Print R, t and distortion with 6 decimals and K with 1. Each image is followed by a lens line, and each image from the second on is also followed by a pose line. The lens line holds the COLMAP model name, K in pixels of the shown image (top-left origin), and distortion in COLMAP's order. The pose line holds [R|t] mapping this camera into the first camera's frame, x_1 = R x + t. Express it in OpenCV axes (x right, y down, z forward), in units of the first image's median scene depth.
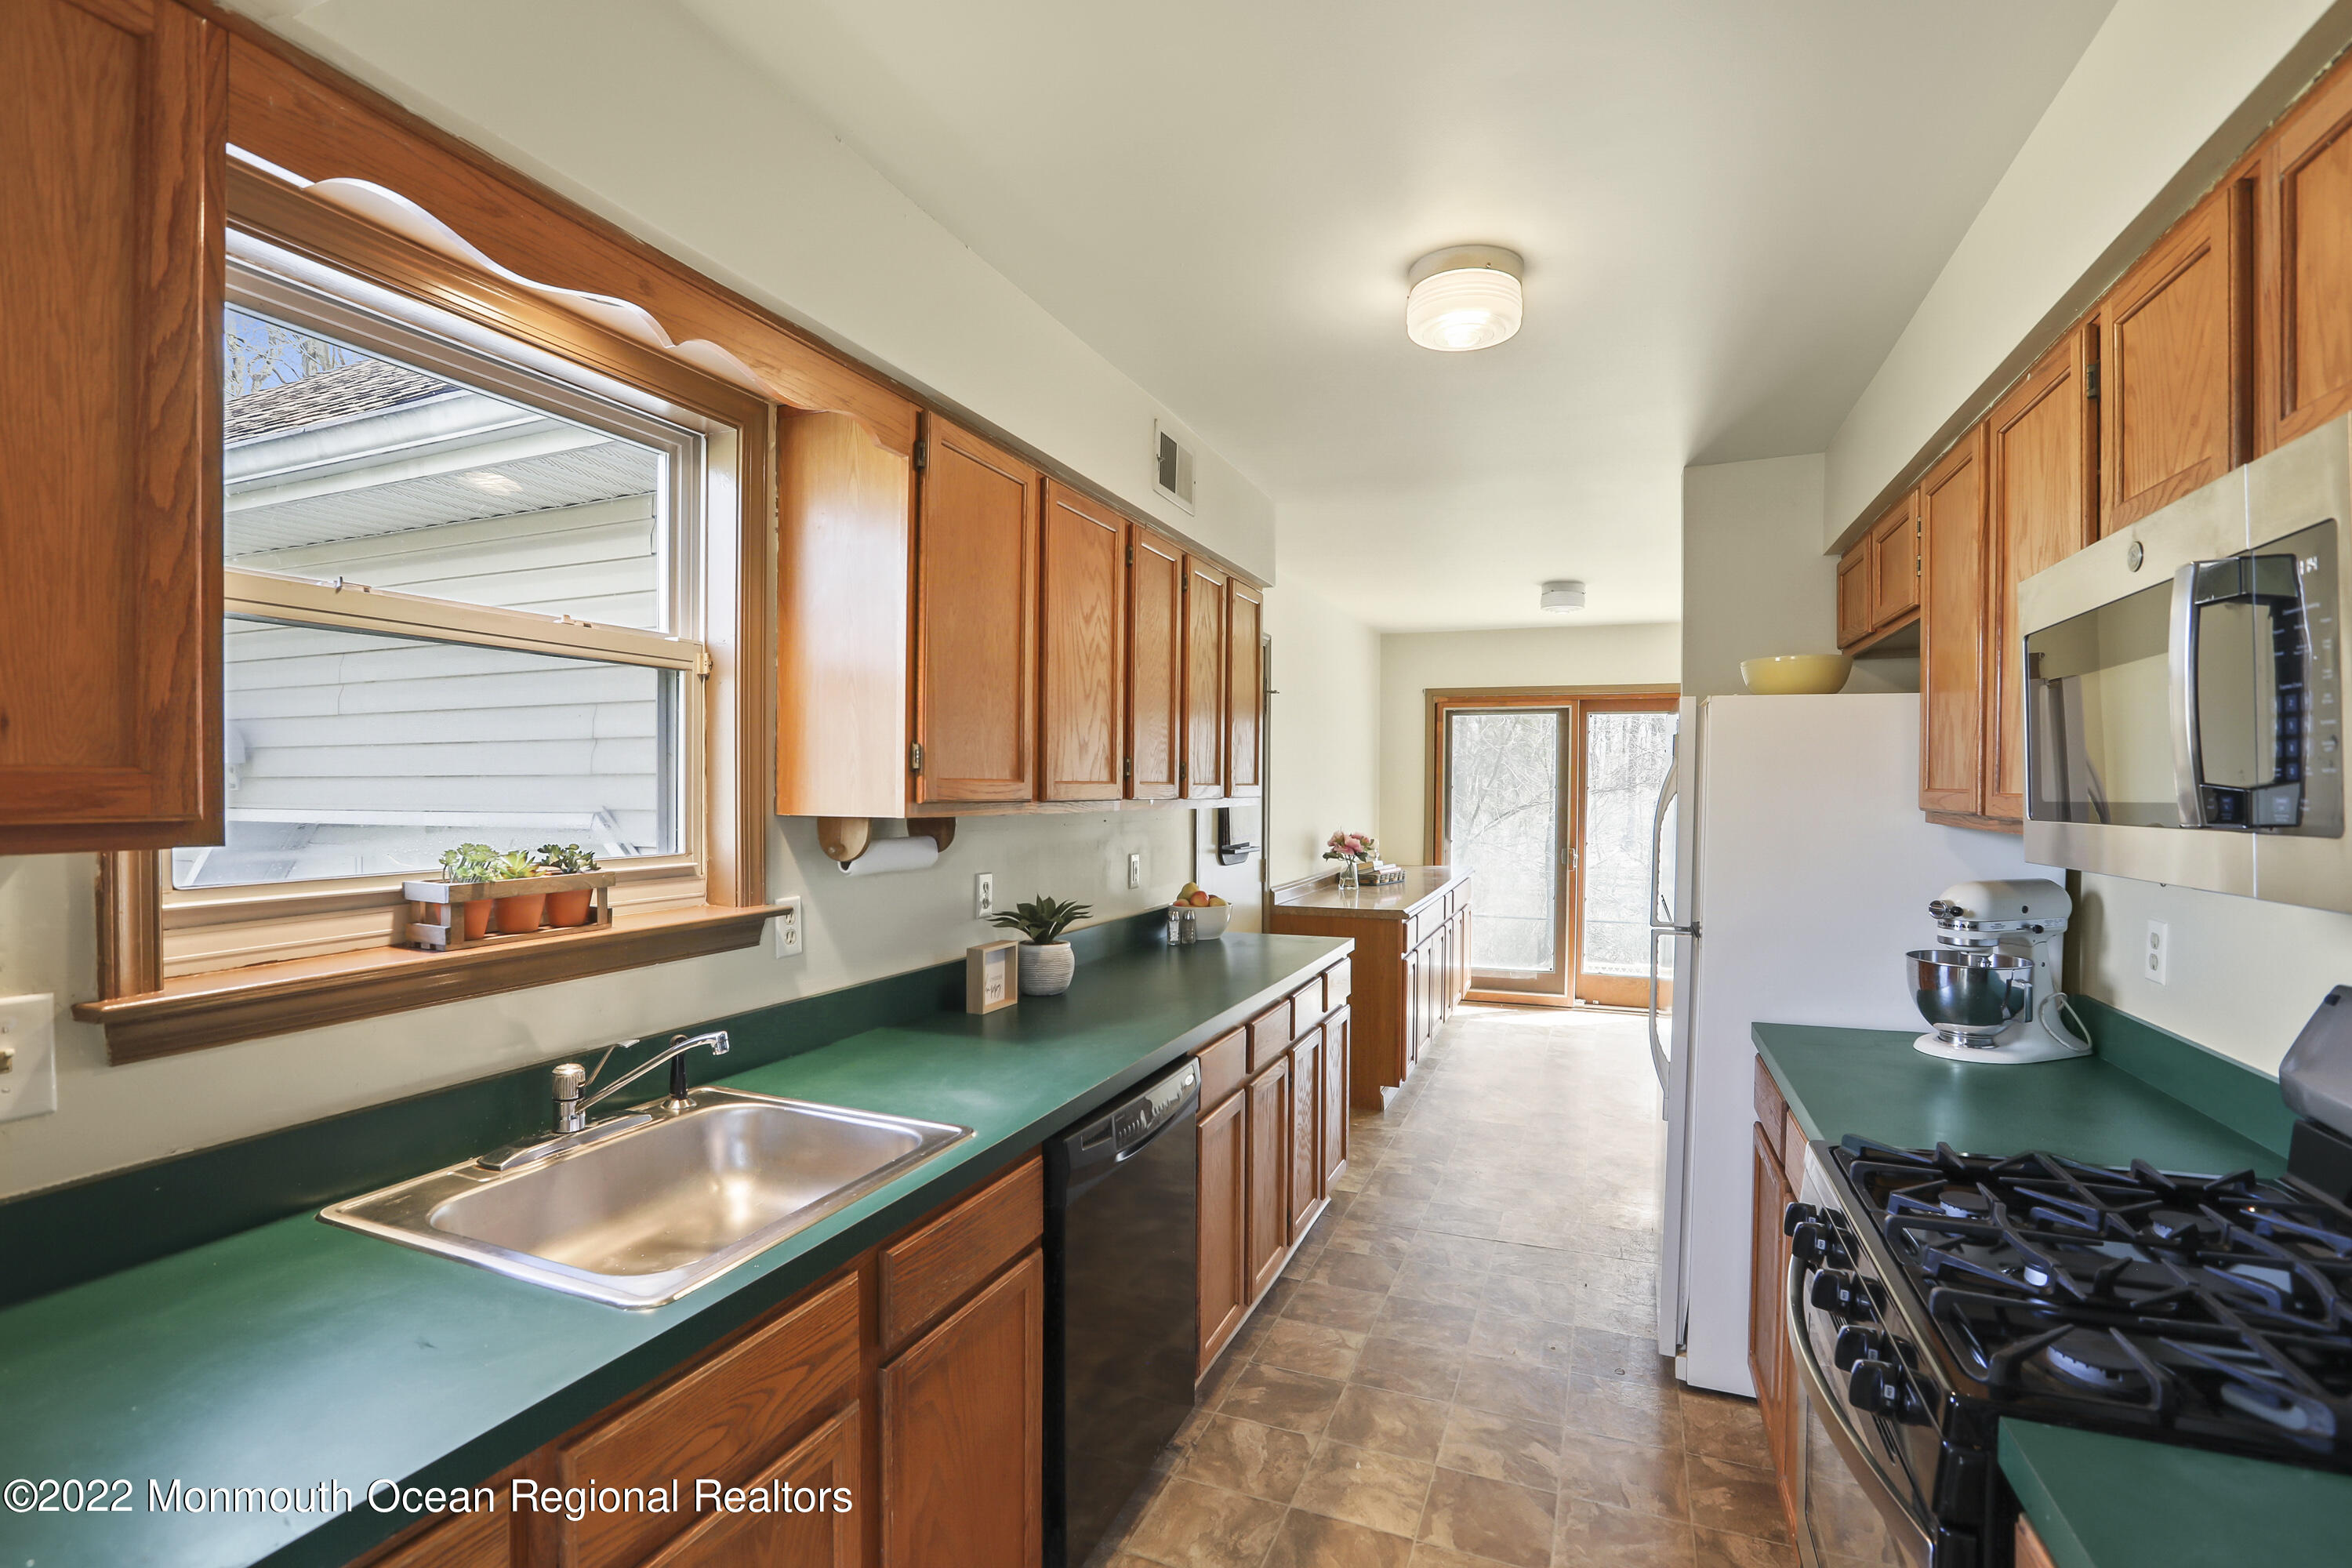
lens RADIAL K [[1081.9, 0, 1166.5], [0, 1081.9, 812.9], [0, 0, 1]] dist [-0.053228, 0.011418]
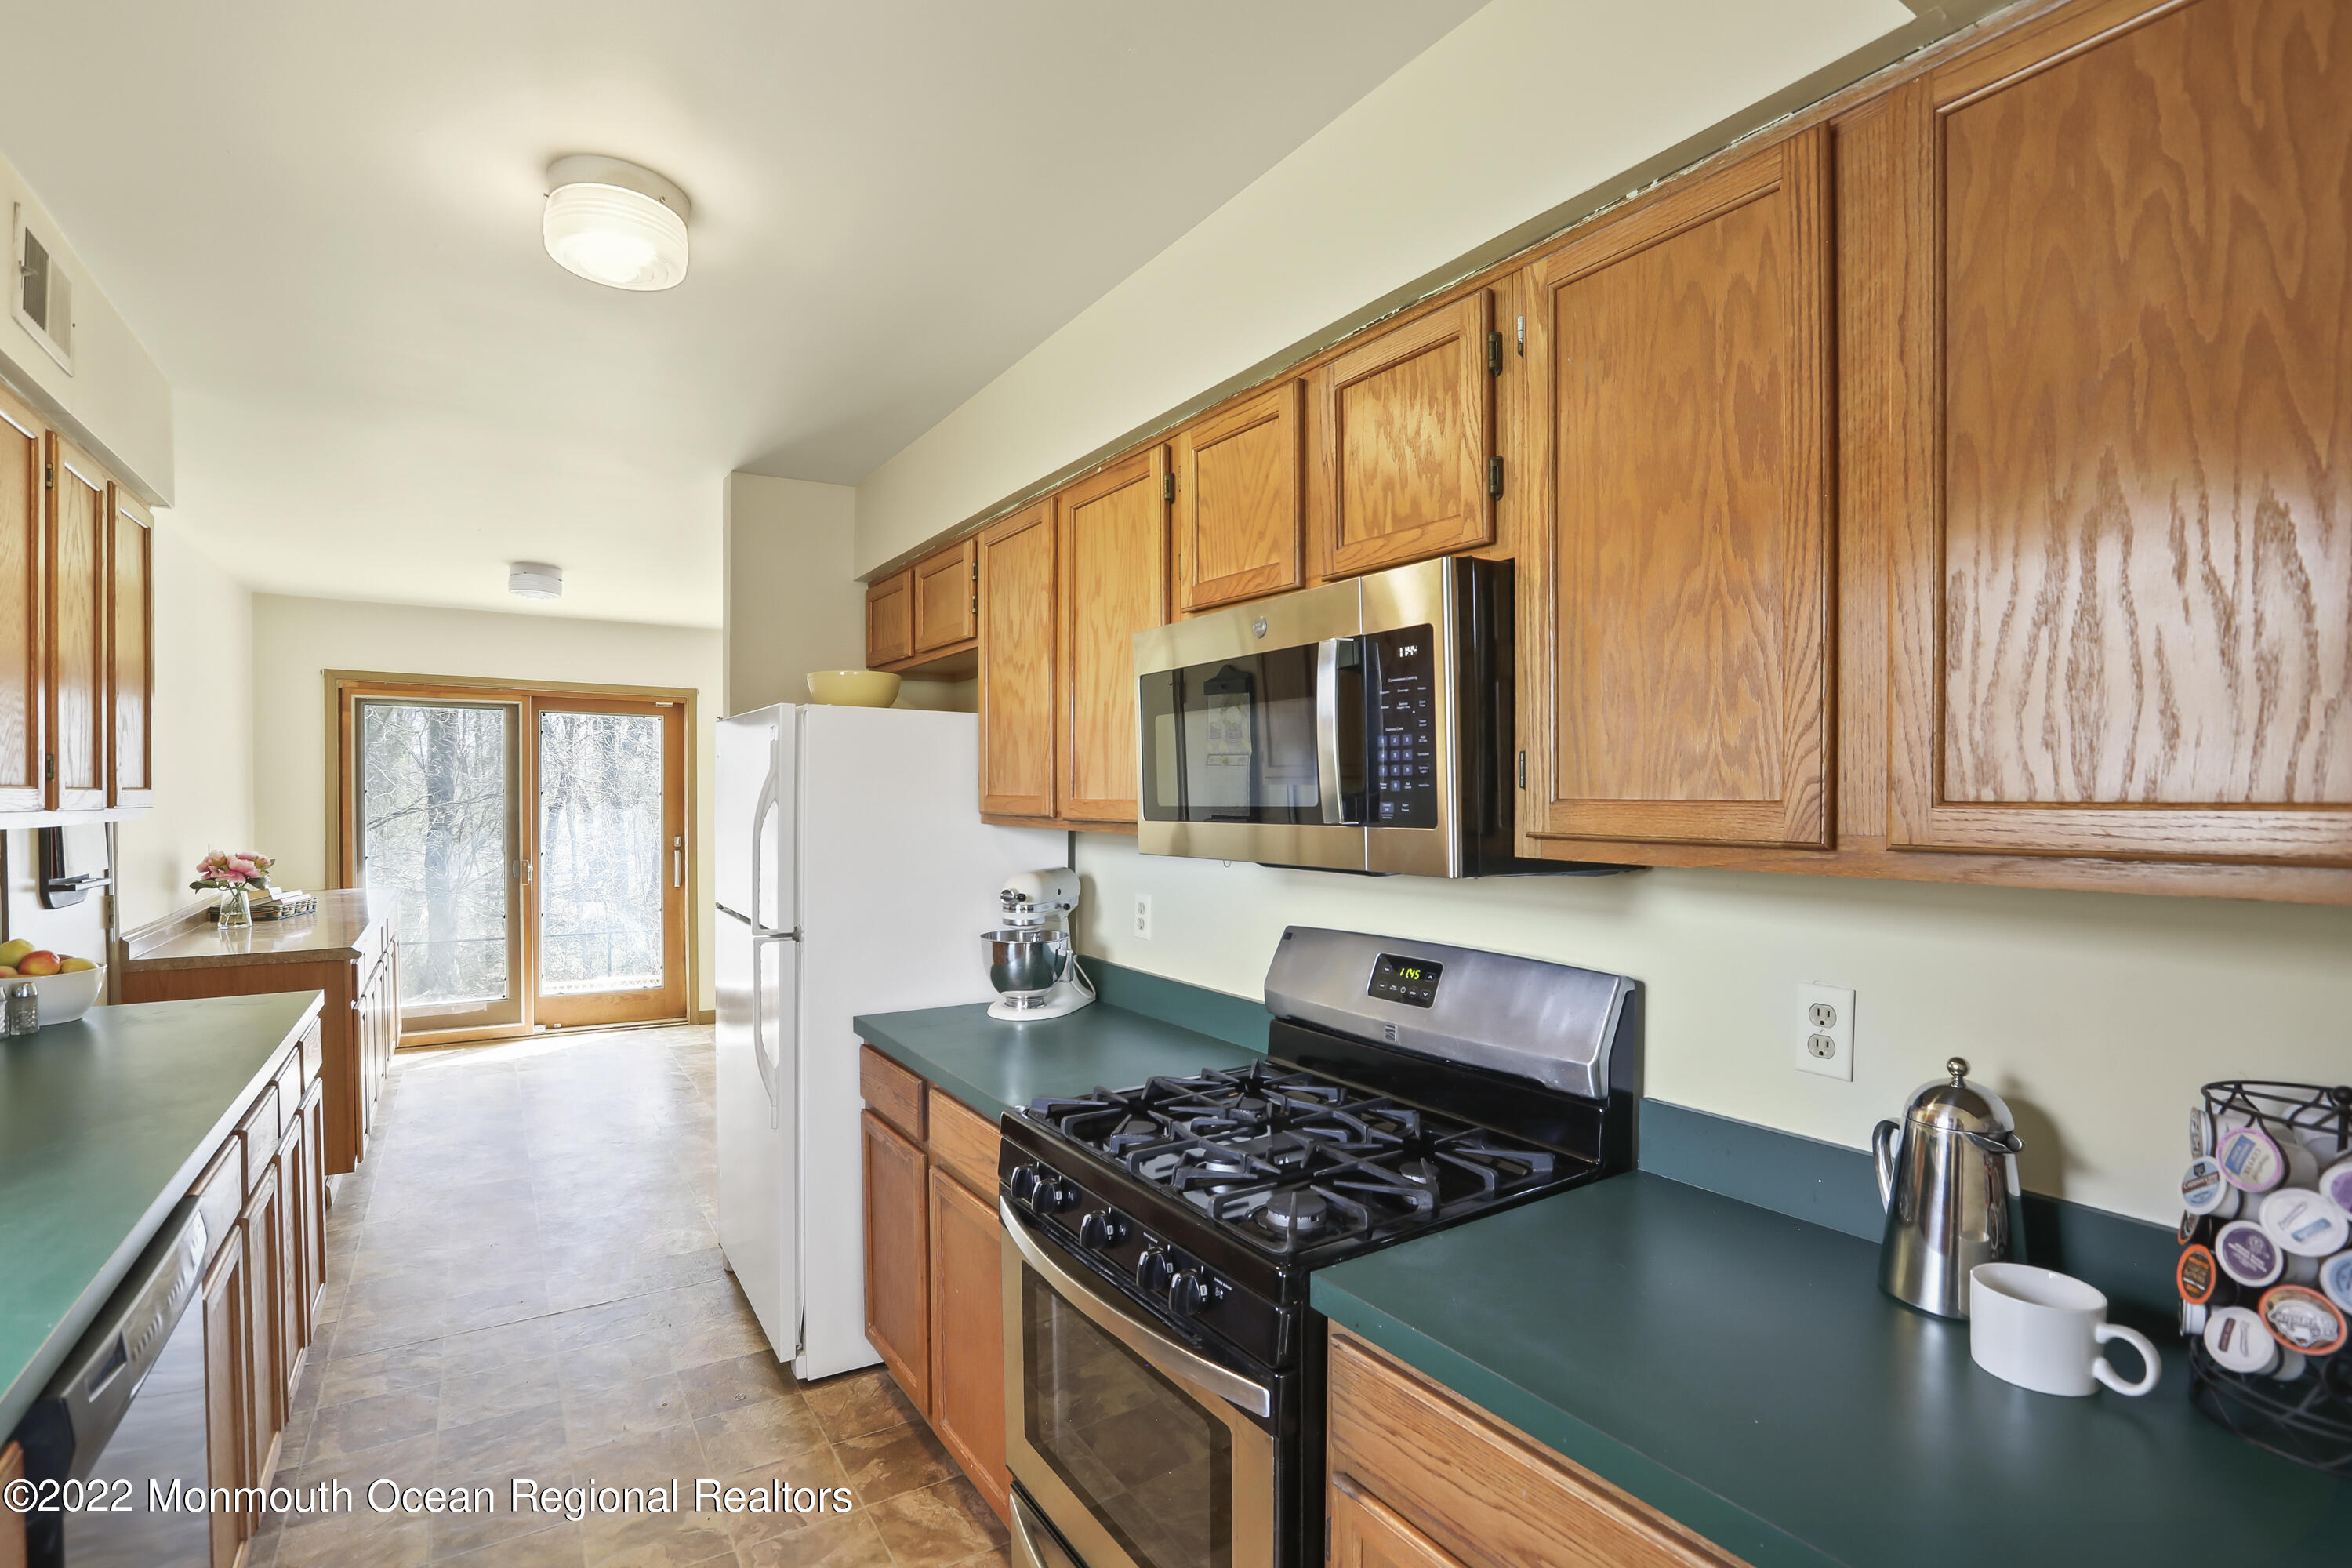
lens RADIAL K [[1081.9, 0, 1161.5], [0, 1081.9, 821.1], [0, 0, 1]] dist [-0.053228, 0.011418]
pose [[0.568365, -0.018300, 0.822573, -0.125332], [0.015757, 0.999811, 0.011356, -0.003802], [-0.822625, 0.006507, 0.568547, 0.116483]]
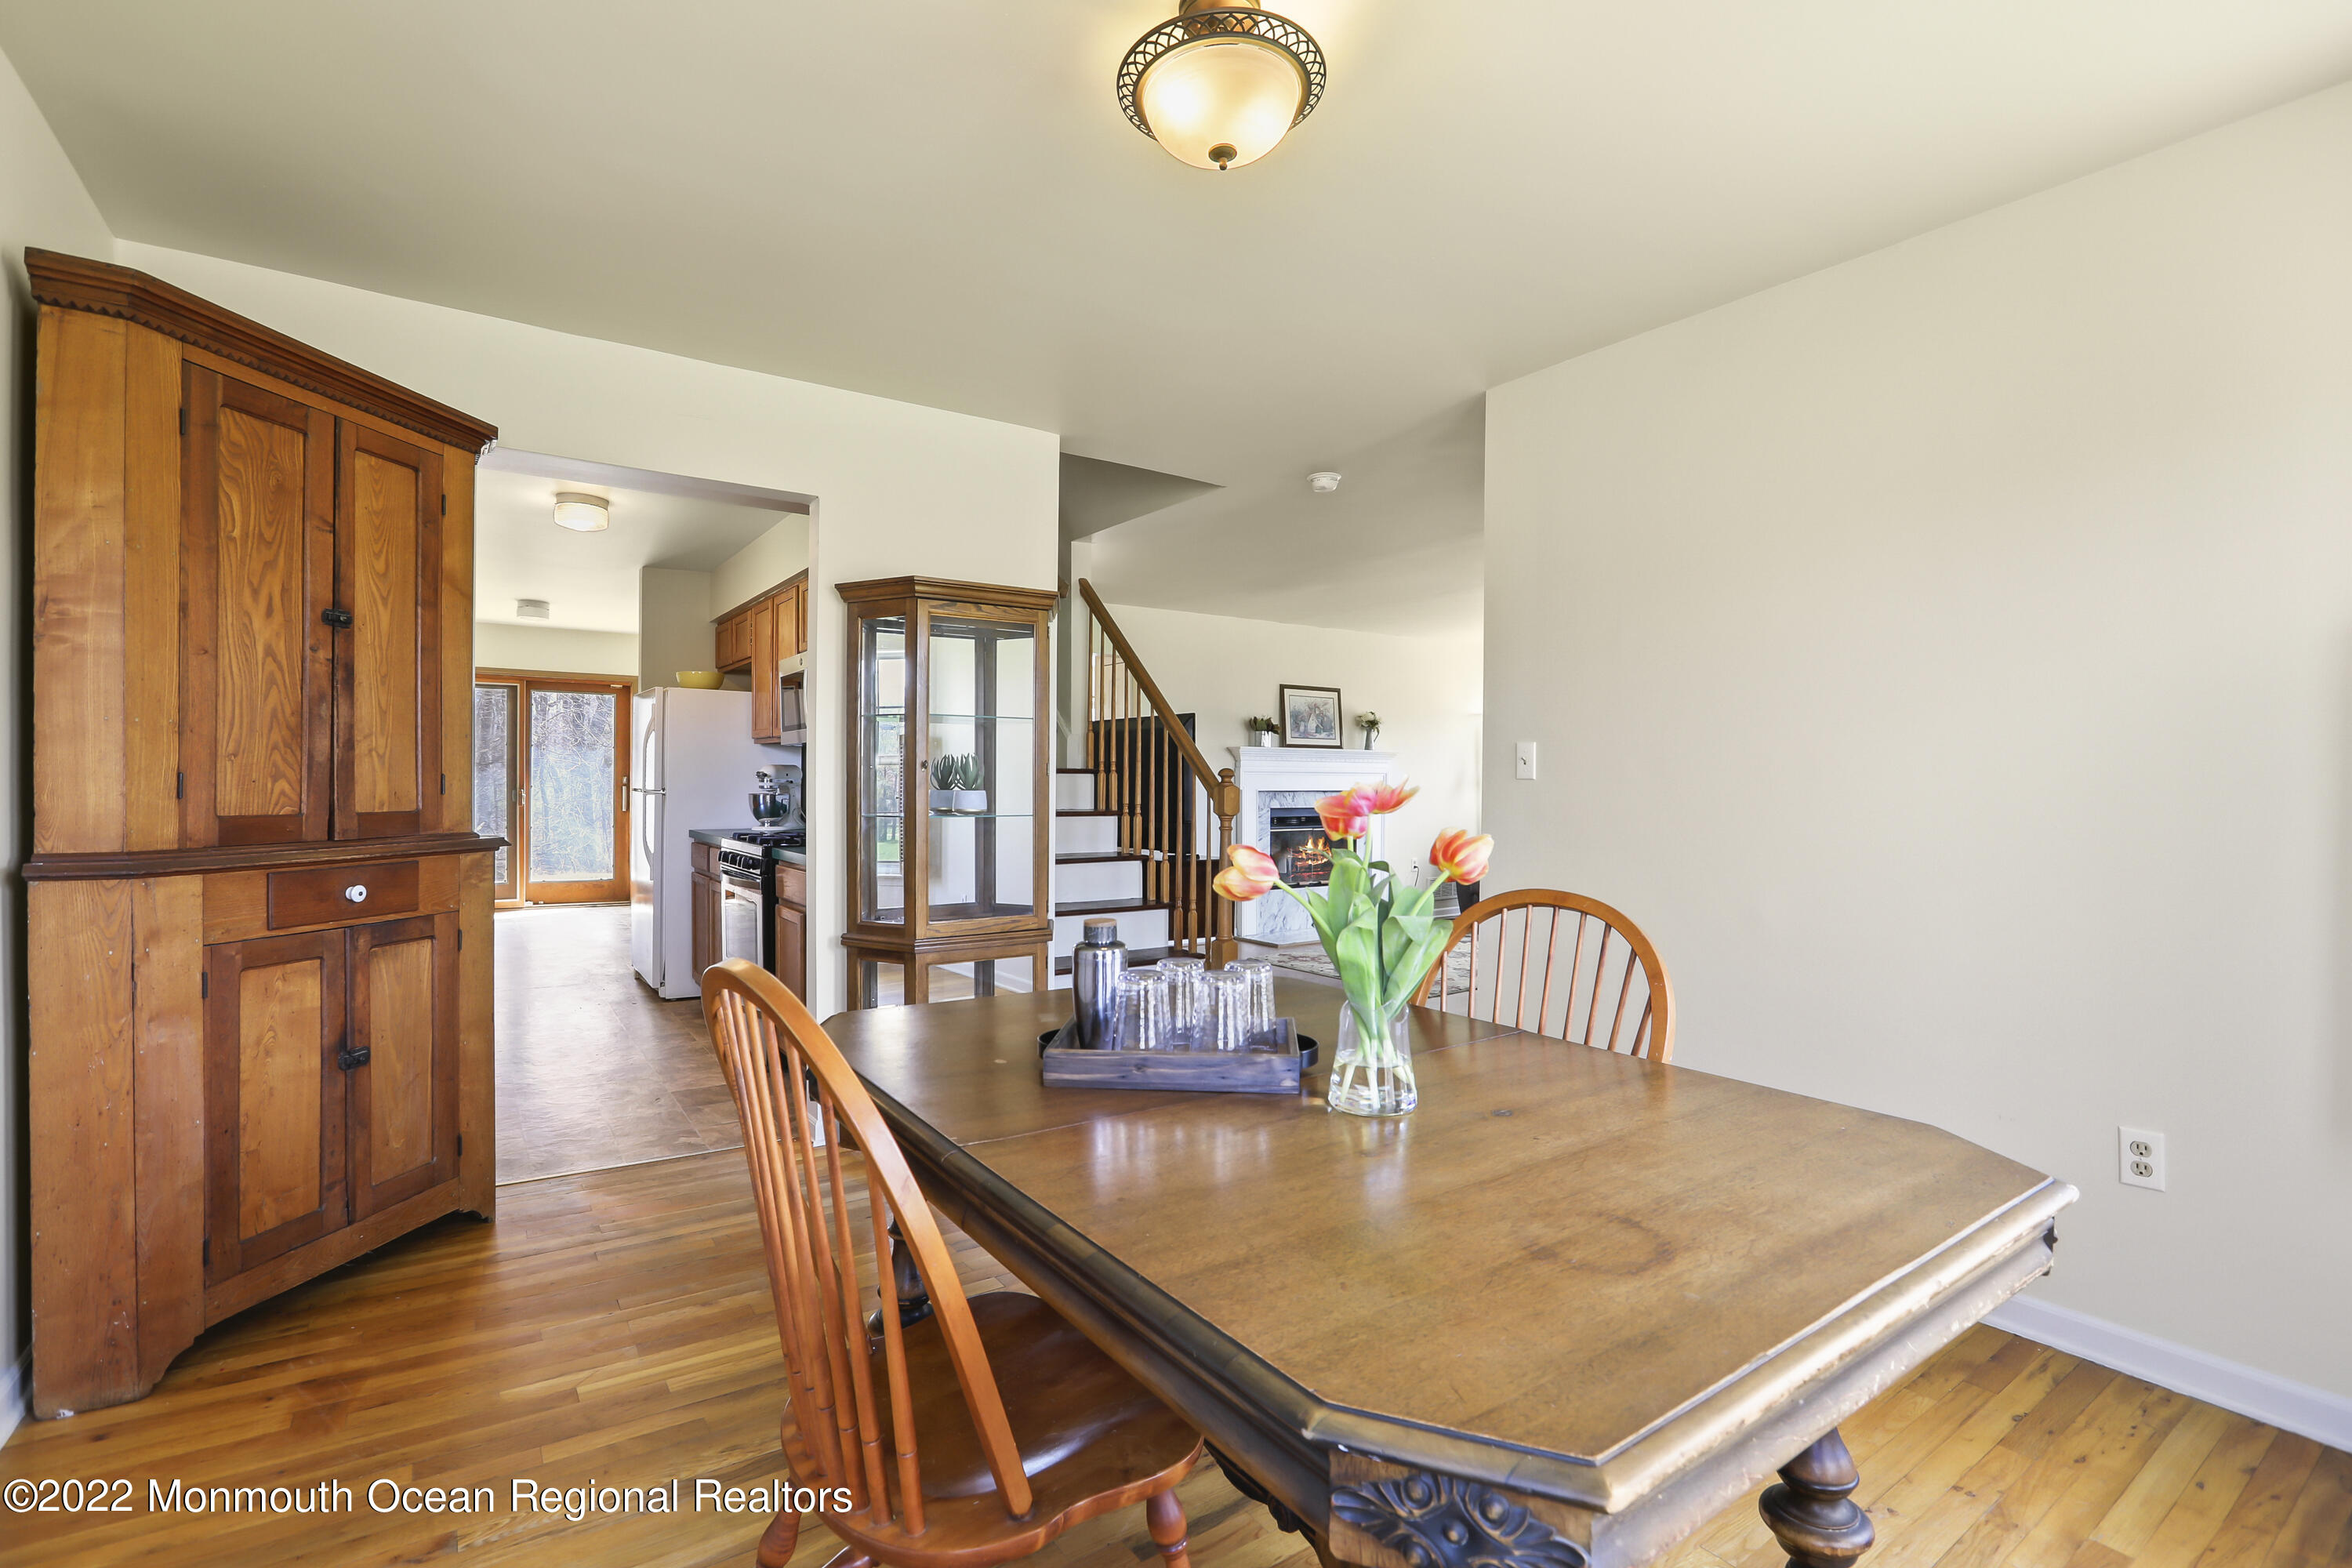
lens RADIAL K [[1081.9, 0, 1169.9], [0, 1081.9, 788.3], [0, 0, 1]] dist [-0.053228, 0.011418]
pose [[0.543814, -0.006078, 0.839184, -0.695815], [0.014053, 0.999900, -0.001865, 0.104948], [-0.839088, 0.012807, 0.543845, -0.955788]]
